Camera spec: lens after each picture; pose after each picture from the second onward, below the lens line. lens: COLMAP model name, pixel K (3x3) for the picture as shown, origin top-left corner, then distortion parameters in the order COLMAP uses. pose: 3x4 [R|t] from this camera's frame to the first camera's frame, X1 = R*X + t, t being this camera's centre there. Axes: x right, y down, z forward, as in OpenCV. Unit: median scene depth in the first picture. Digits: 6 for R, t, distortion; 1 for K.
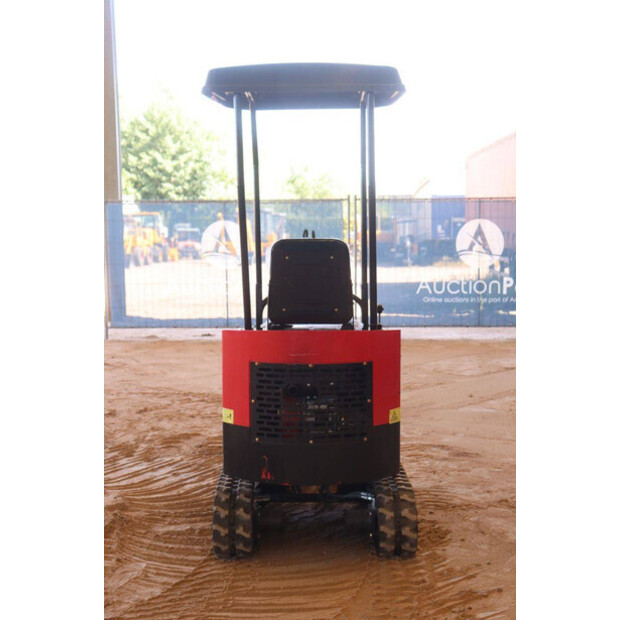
lens RADIAL K [[921.0, 0, 309.5], [0, 921.0, 312.5], [0, 0, 1]] dist [0.119365, 0.000000]
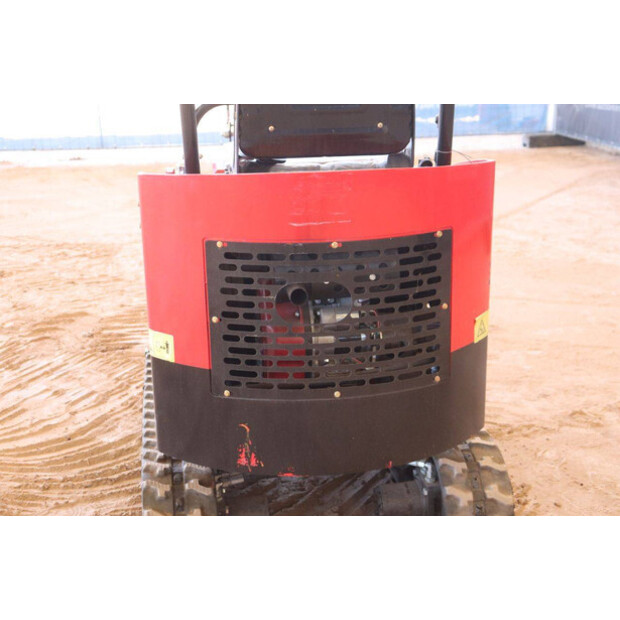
lens RADIAL K [[921.0, 0, 311.4], [0, 921.0, 308.9], [0, 0, 1]] dist [0.119365, 0.000000]
pose [[0.989625, -0.055665, 0.132456, -0.070333], [0.028693, 0.979896, 0.197434, -0.004990], [-0.140783, -0.191585, 0.971327, 0.482022]]
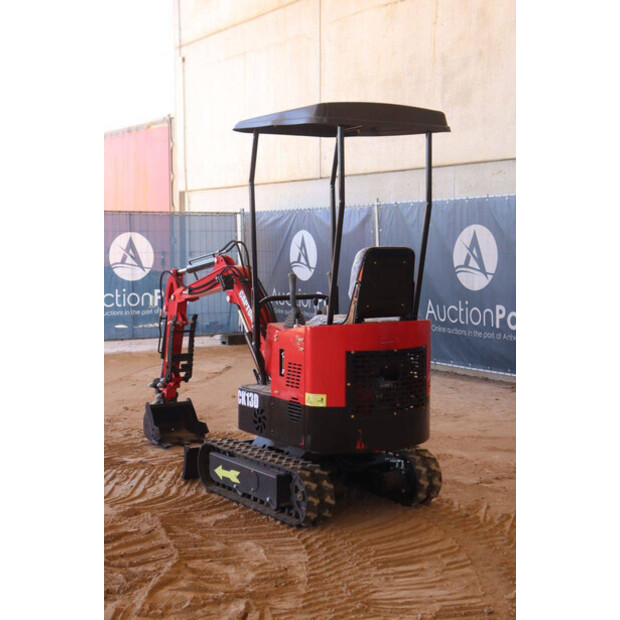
lens RADIAL K [[1003.1, 0, 310.1], [0, 1003.1, 309.4], [0, 0, 1]] dist [0.098652, 0.000000]
pose [[0.832434, -0.035323, 0.552998, -0.755107], [0.049195, 0.998737, -0.010258, 0.010367], [-0.551936, 0.035744, 0.833120, -0.040960]]
